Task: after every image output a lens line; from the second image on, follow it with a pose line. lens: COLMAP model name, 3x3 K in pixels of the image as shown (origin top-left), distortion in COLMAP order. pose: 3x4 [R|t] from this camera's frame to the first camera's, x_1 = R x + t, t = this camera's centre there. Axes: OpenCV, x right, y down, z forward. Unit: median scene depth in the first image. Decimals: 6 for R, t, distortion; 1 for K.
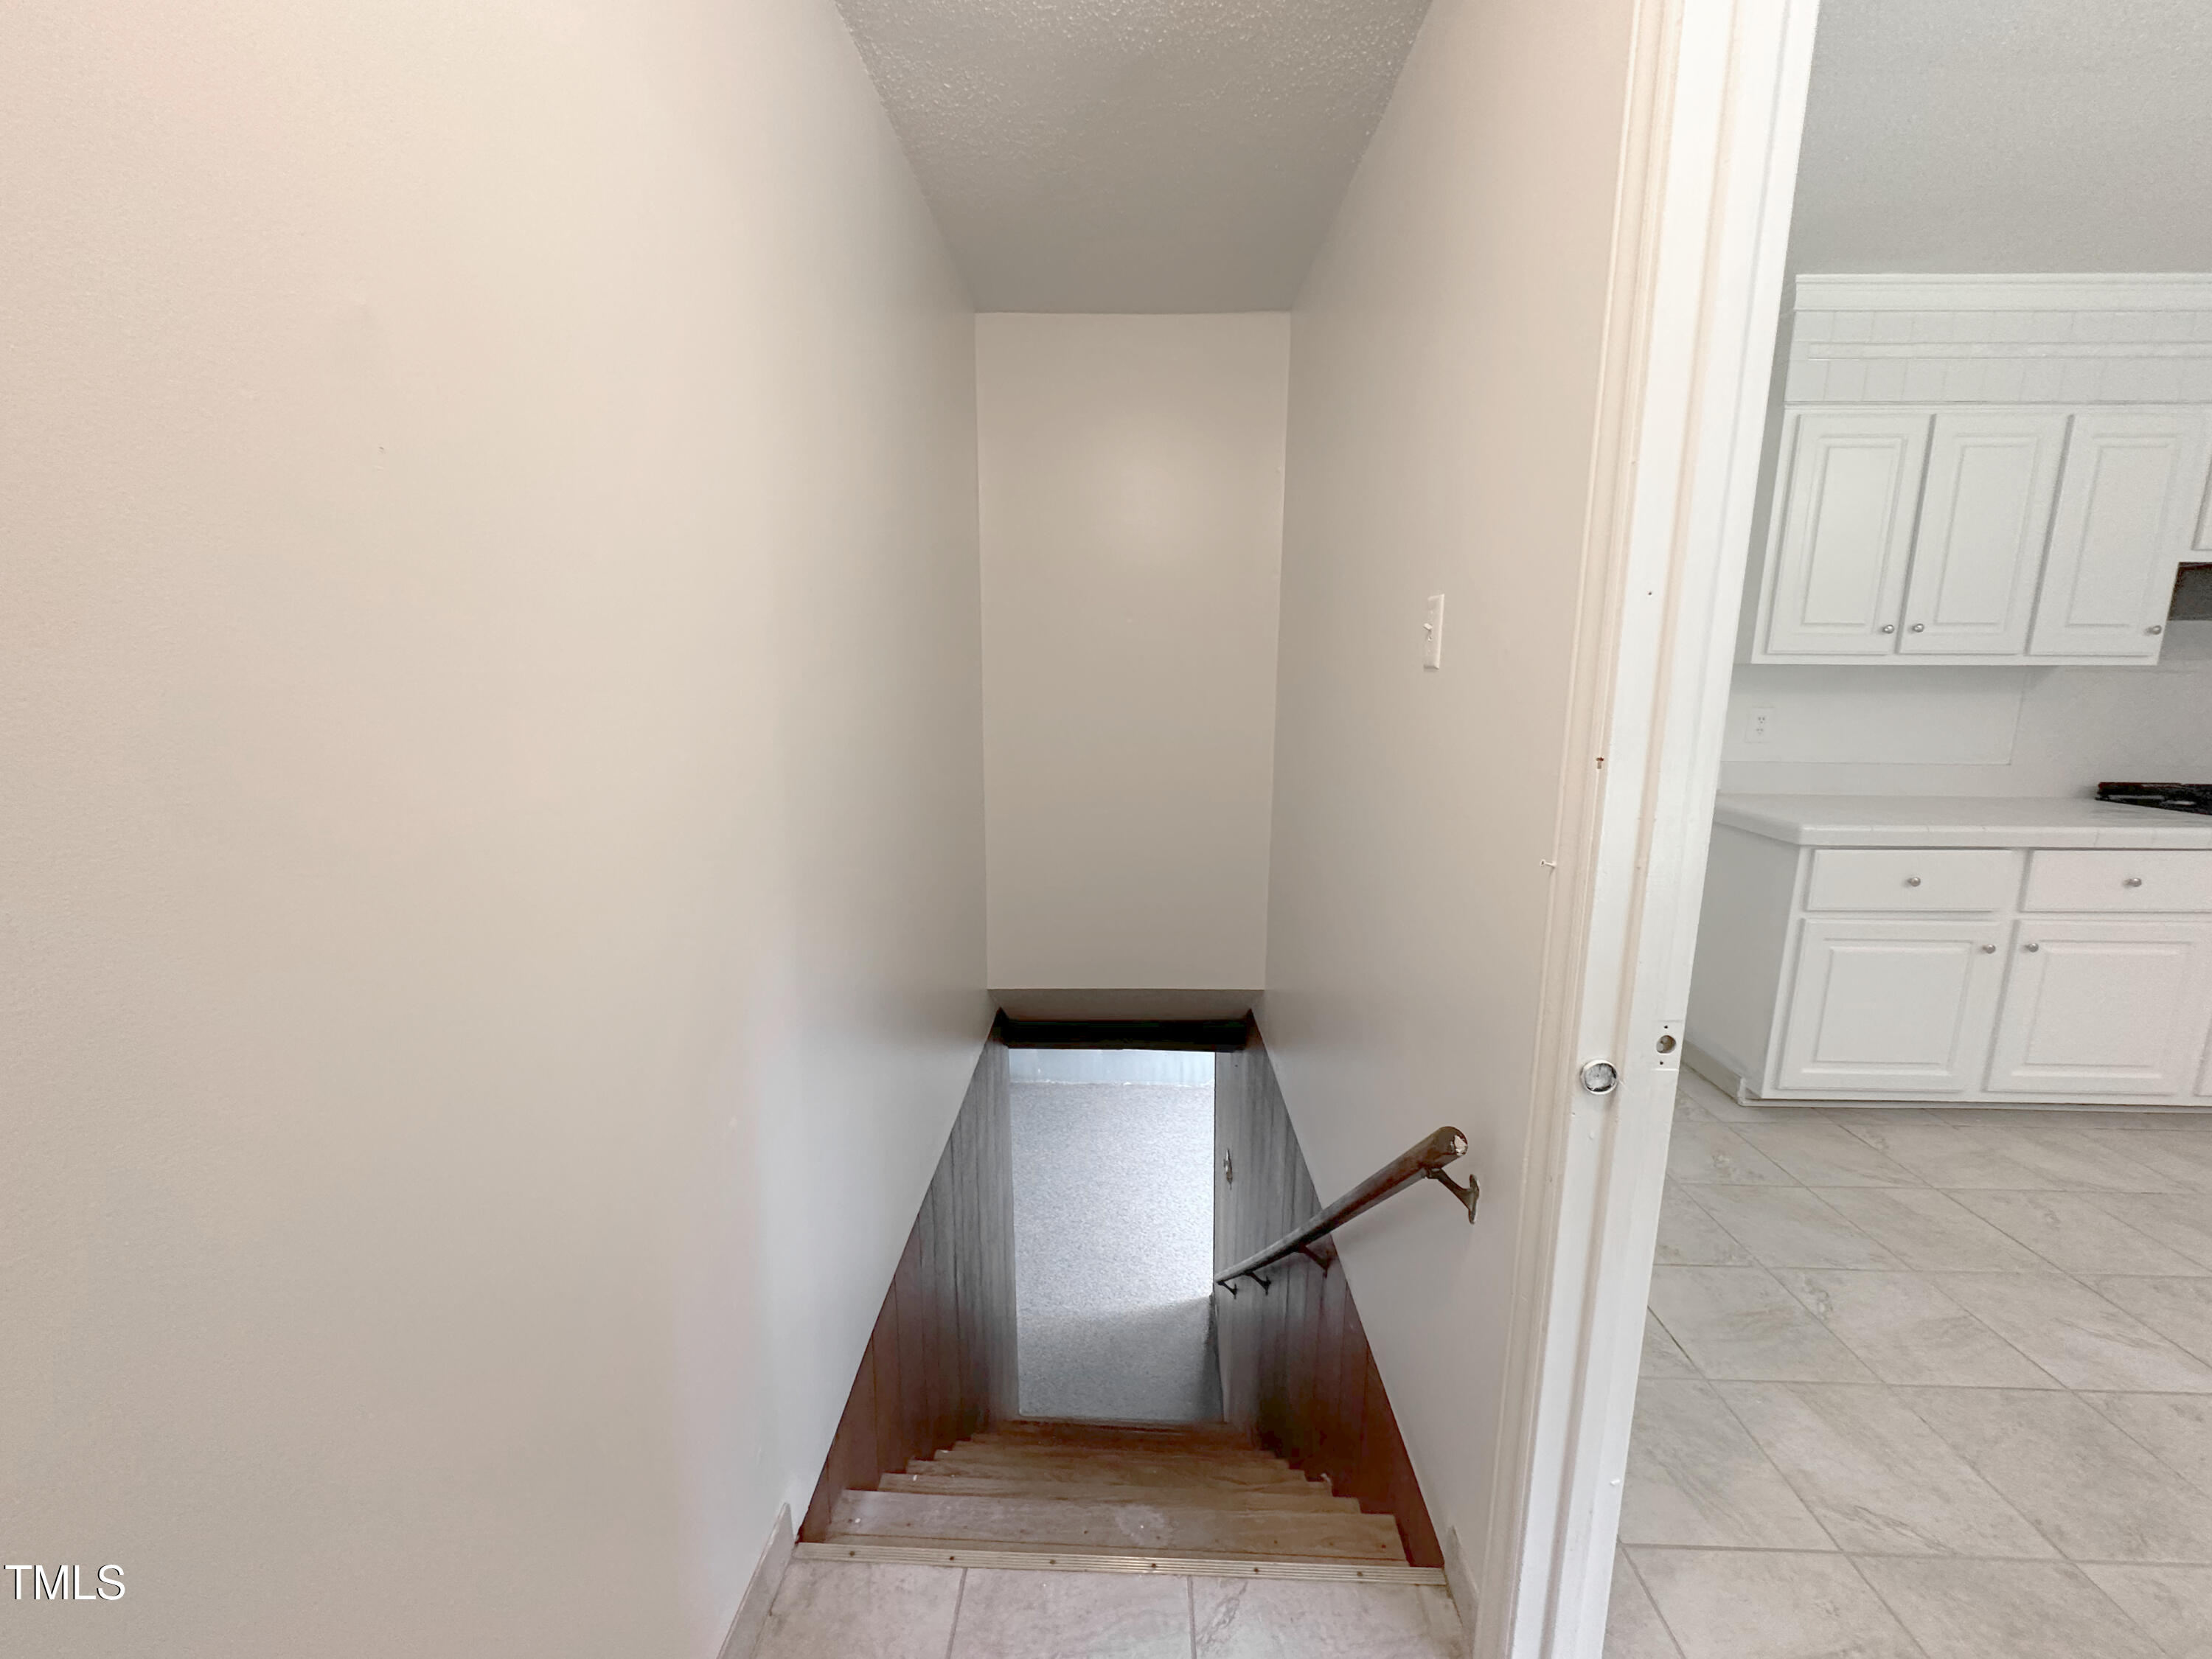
lens RADIAL K [[886.8, 0, 1109.1], [0, 886.8, 831.0], [0, 0, 1]] dist [-0.002176, 0.000905]
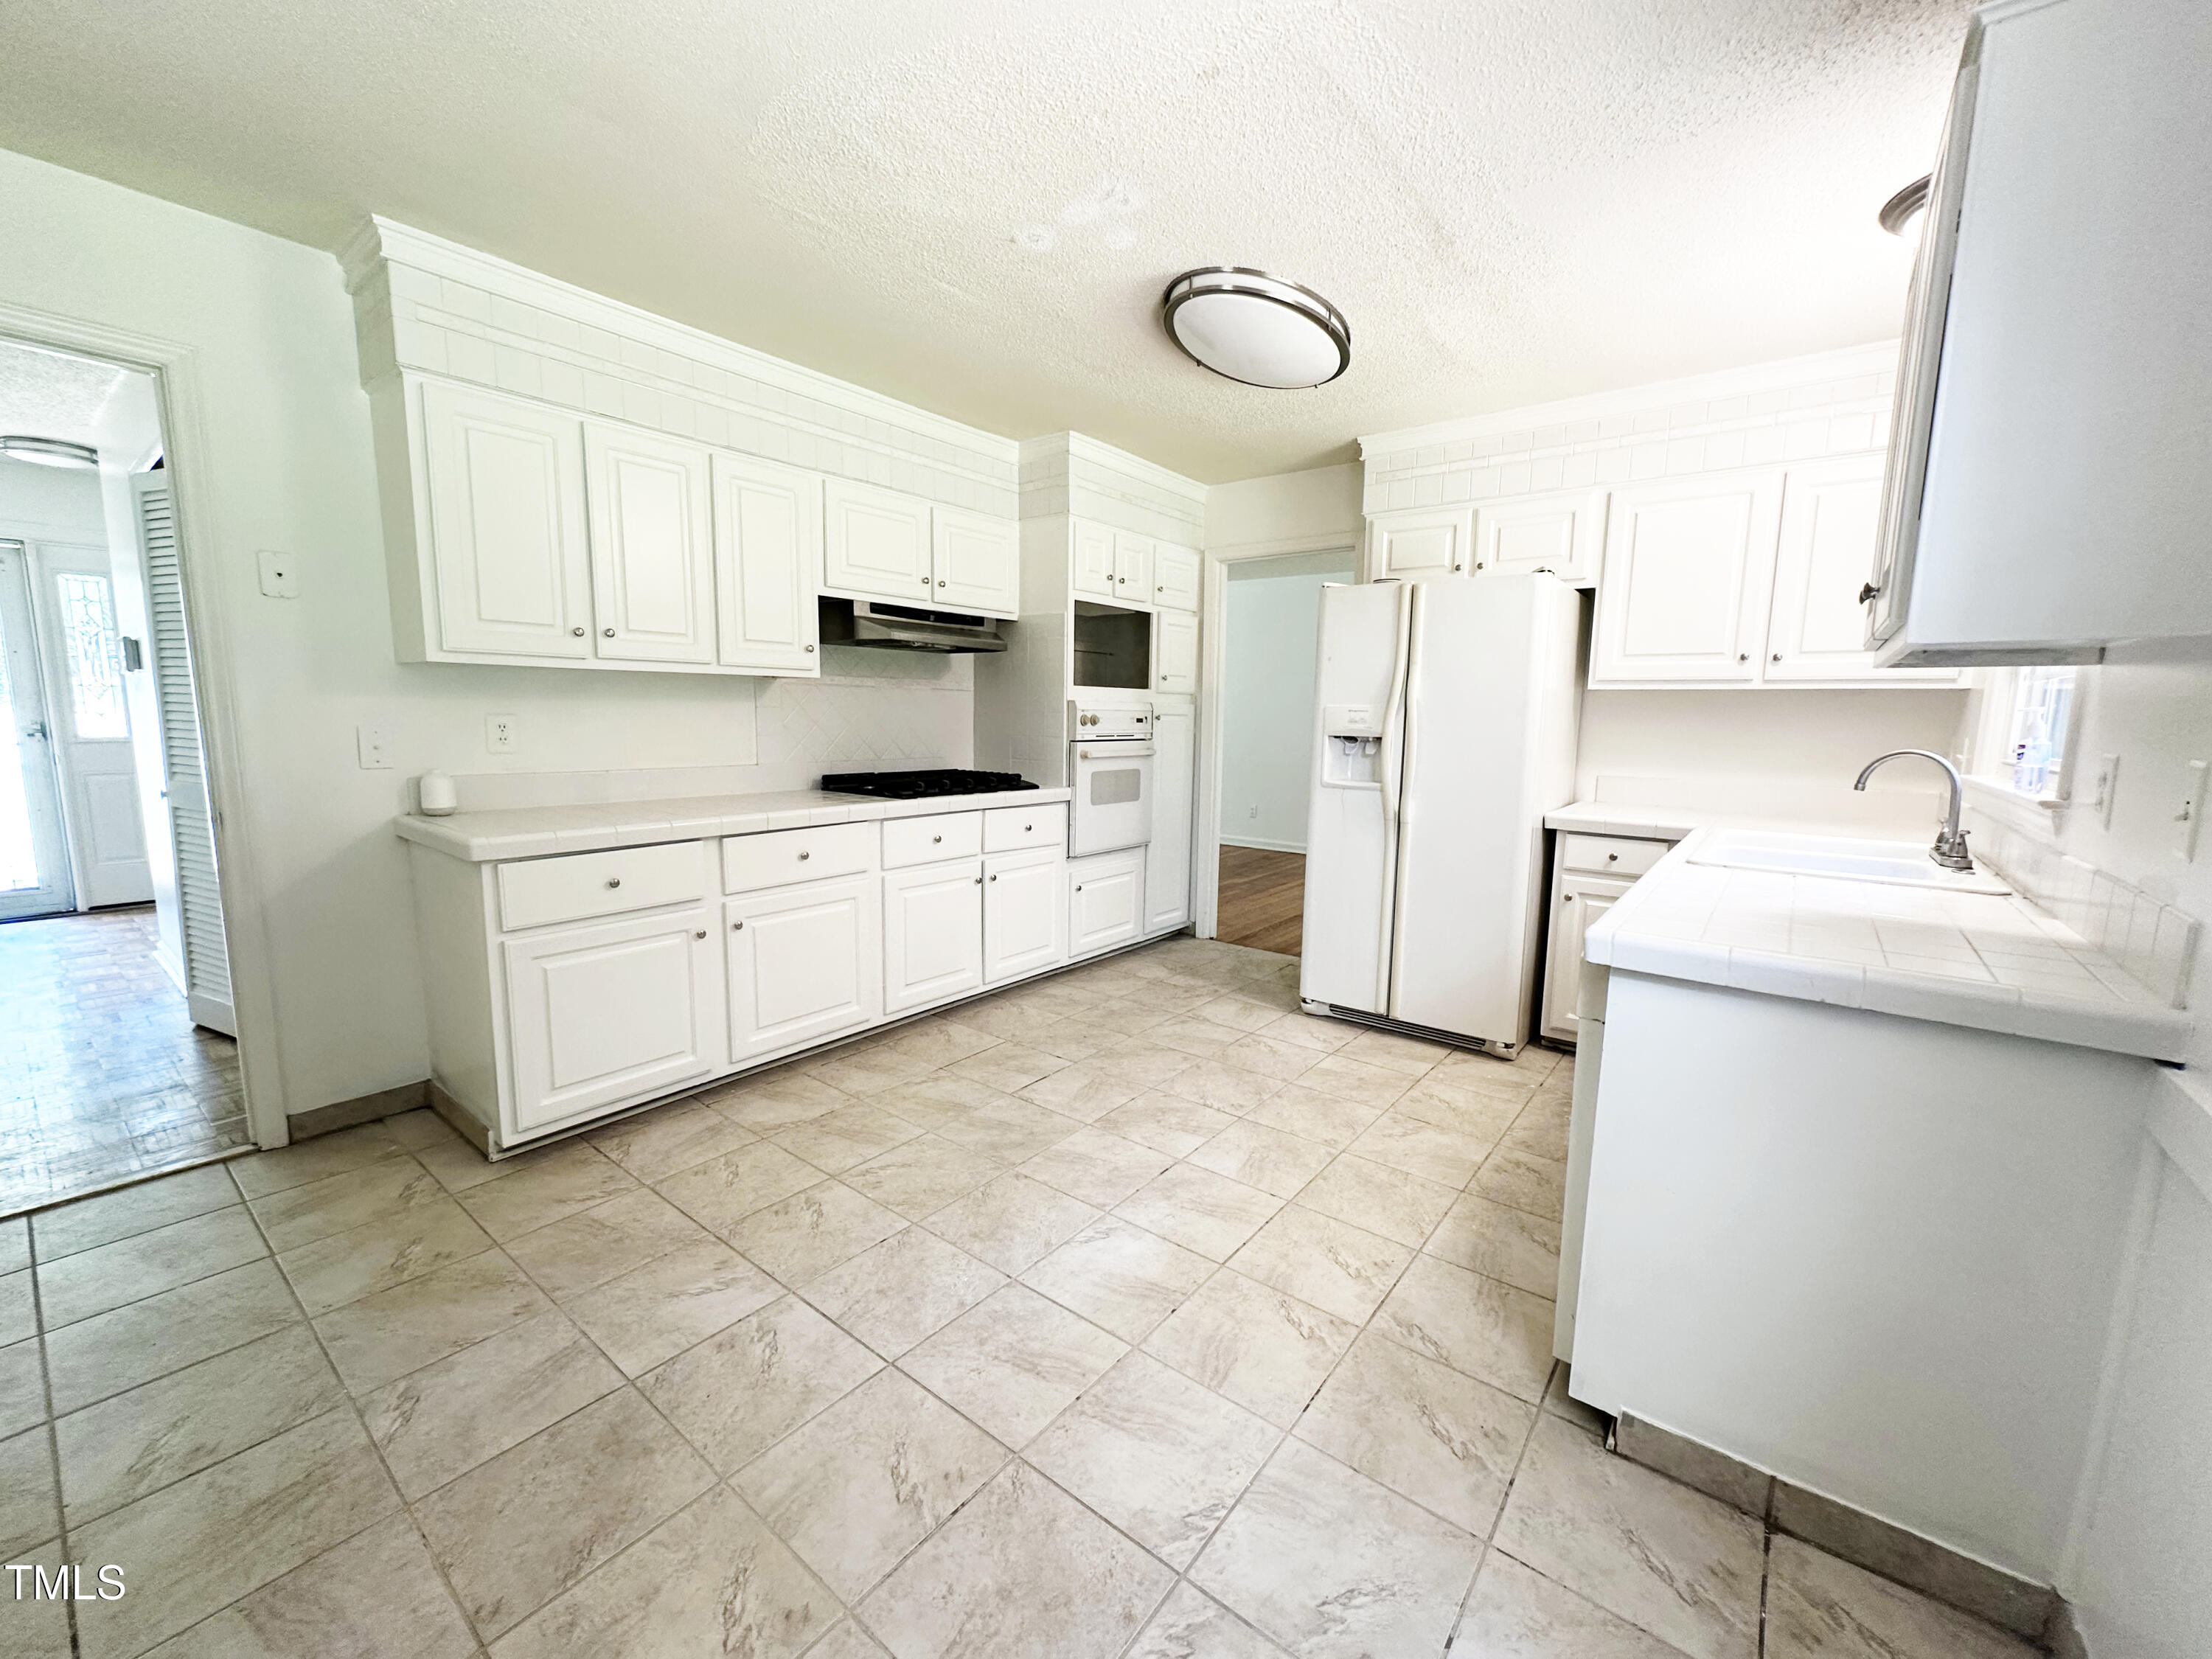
lens RADIAL K [[885.4, 0, 1107.9], [0, 885.4, 831.6], [0, 0, 1]] dist [-0.000793, -0.000294]
pose [[0.595904, -0.104107, 0.796279, 0.440525], [0.131474, 0.990830, 0.031152, 0.040816], [-0.792220, 0.086126, 0.604127, -0.045023]]
